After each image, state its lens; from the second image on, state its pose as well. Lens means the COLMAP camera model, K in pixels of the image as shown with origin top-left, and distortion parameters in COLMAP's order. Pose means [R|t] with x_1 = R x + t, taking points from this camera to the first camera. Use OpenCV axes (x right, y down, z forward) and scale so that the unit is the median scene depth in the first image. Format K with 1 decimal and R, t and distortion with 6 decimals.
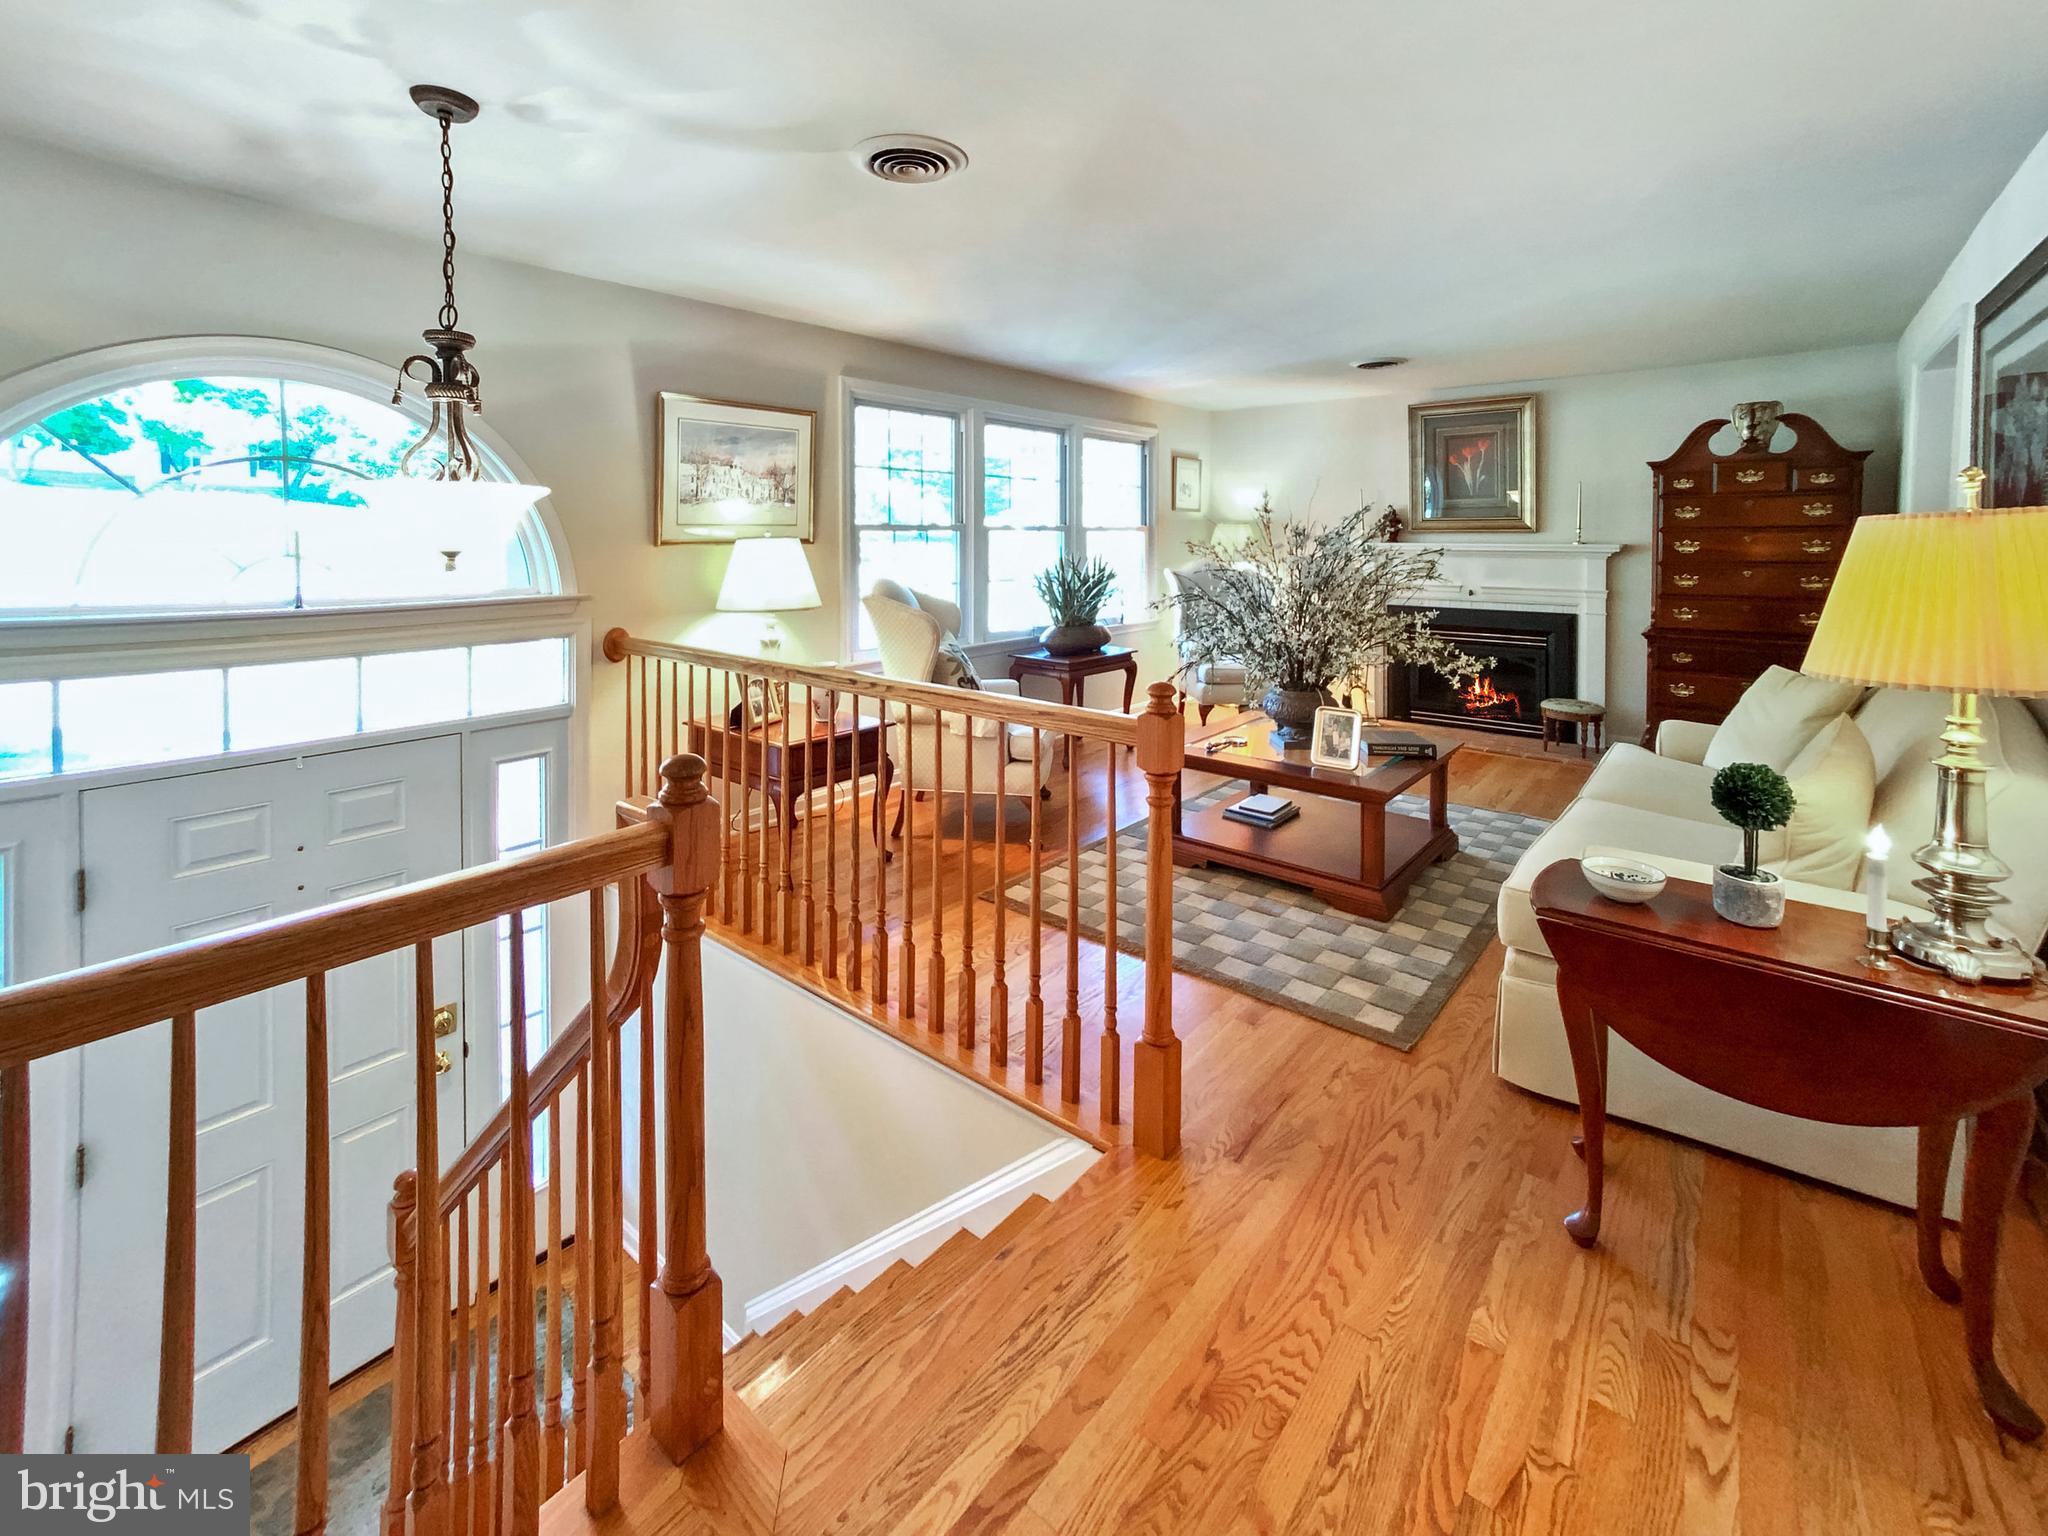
lens RADIAL K [[856.9, 0, 1051.2], [0, 856.9, 774.7], [0, 0, 1]] dist [-0.036193, 0.025127]
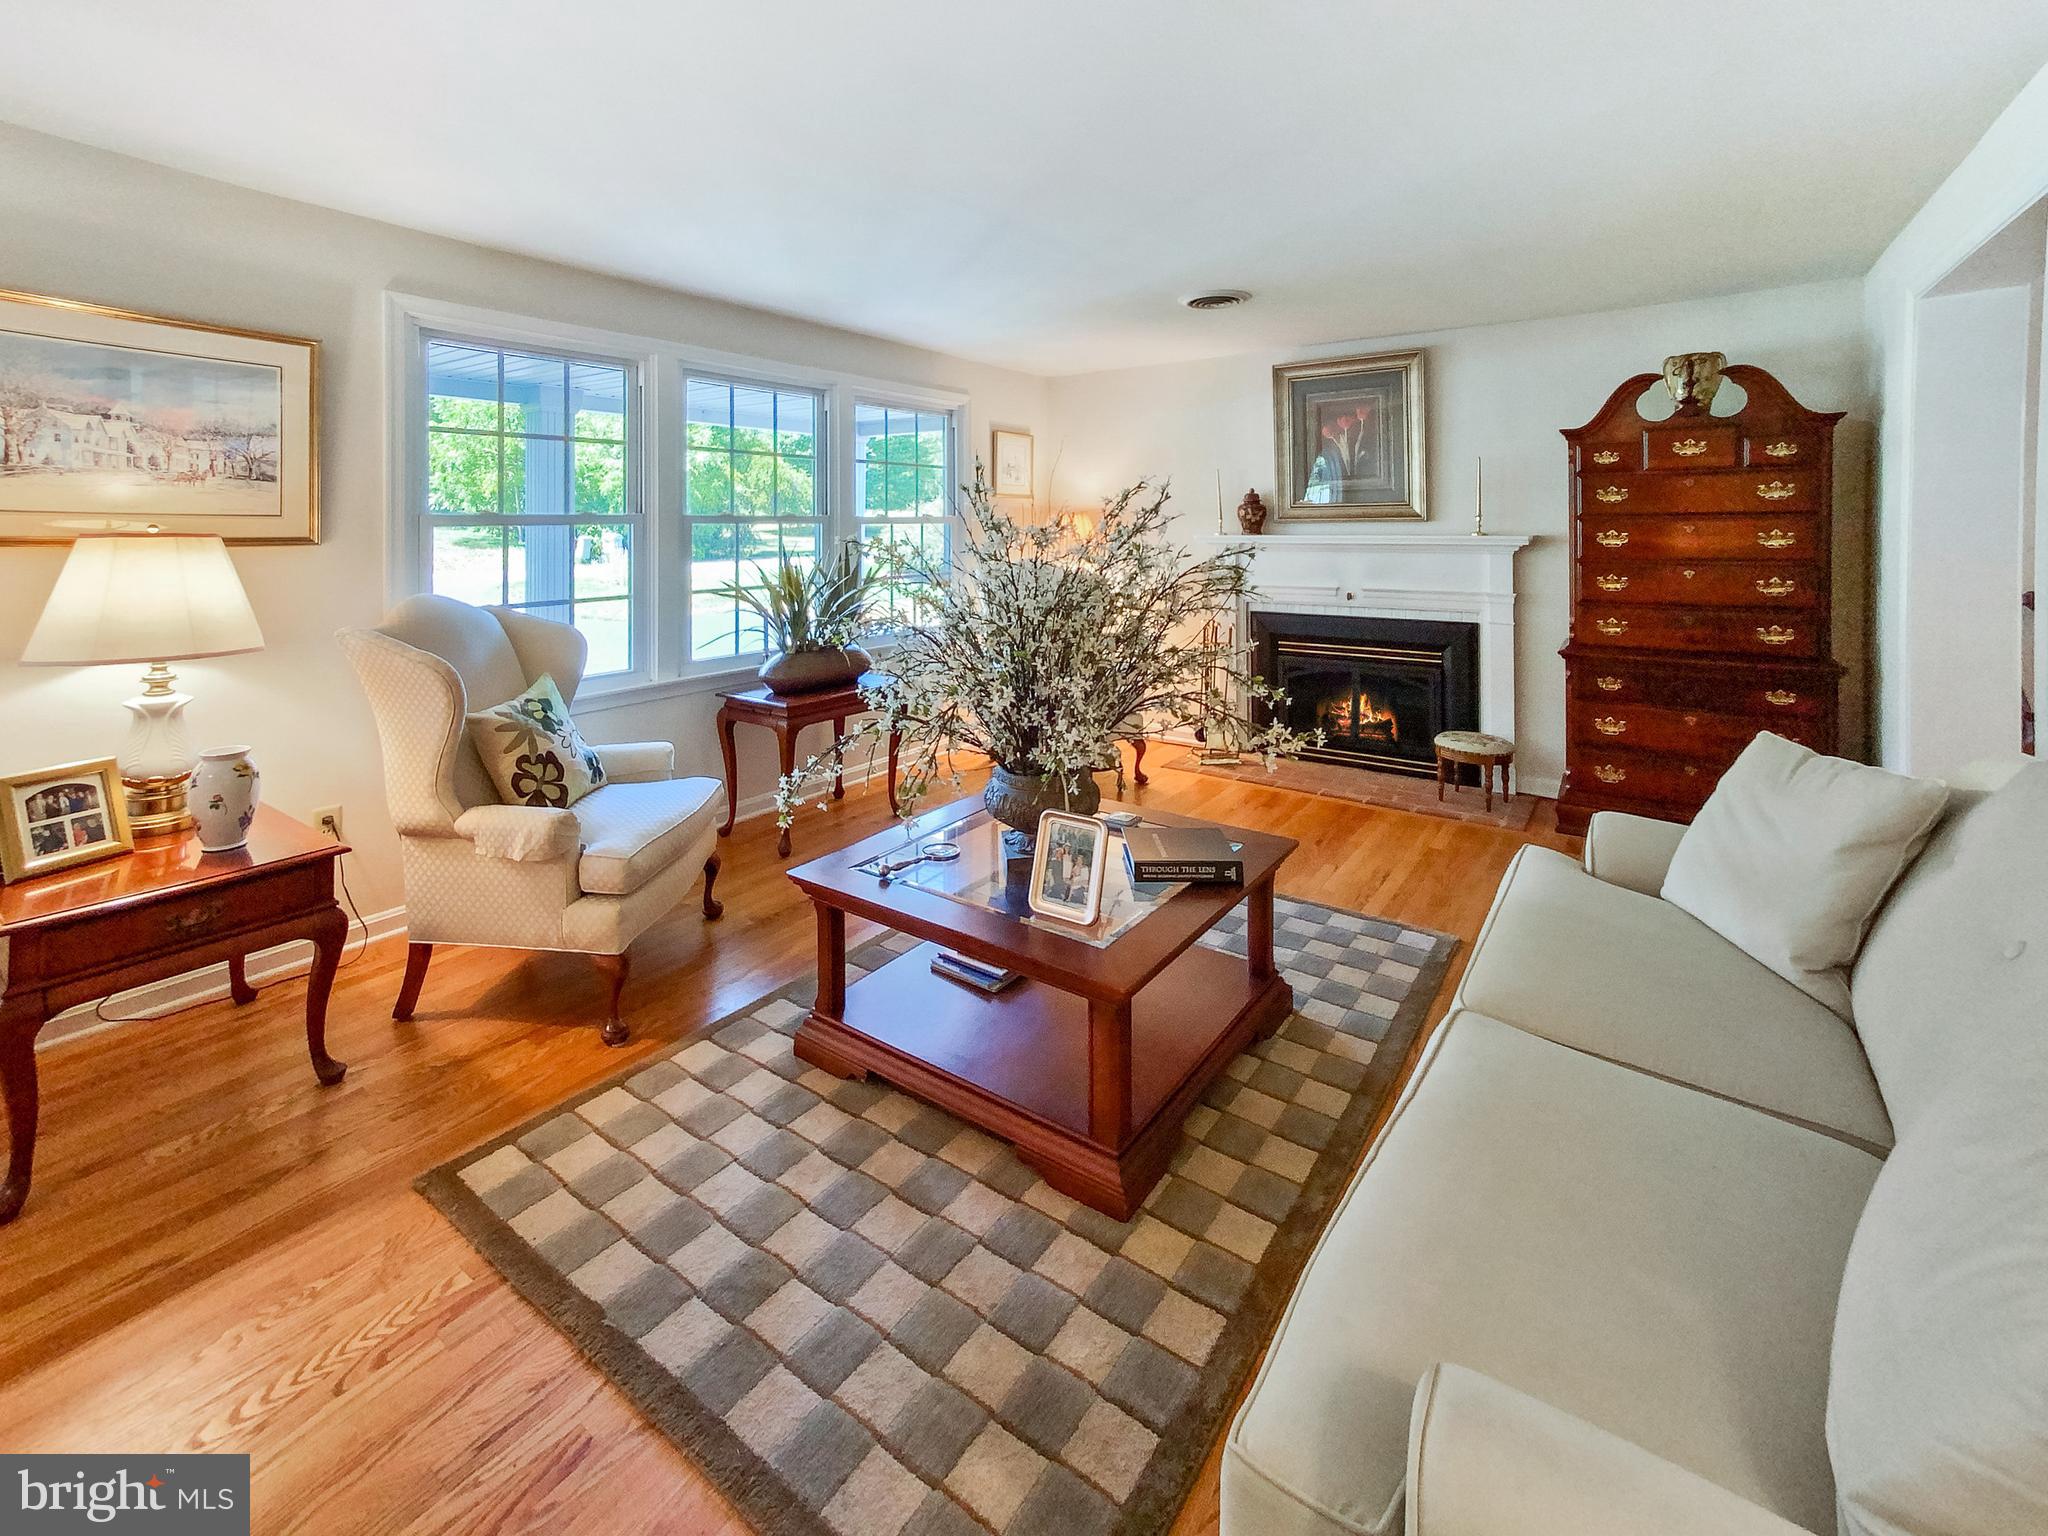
lens RADIAL K [[873.5, 0, 1024.0], [0, 873.5, 768.0], [0, 0, 1]] dist [-0.012468, 0.009234]
pose [[0.998109, -0.018952, 0.058474, 0.165176], [0.019189, 0.999810, -0.003491, -0.067926], [-0.058396, 0.004606, 0.998283, 0.239261]]
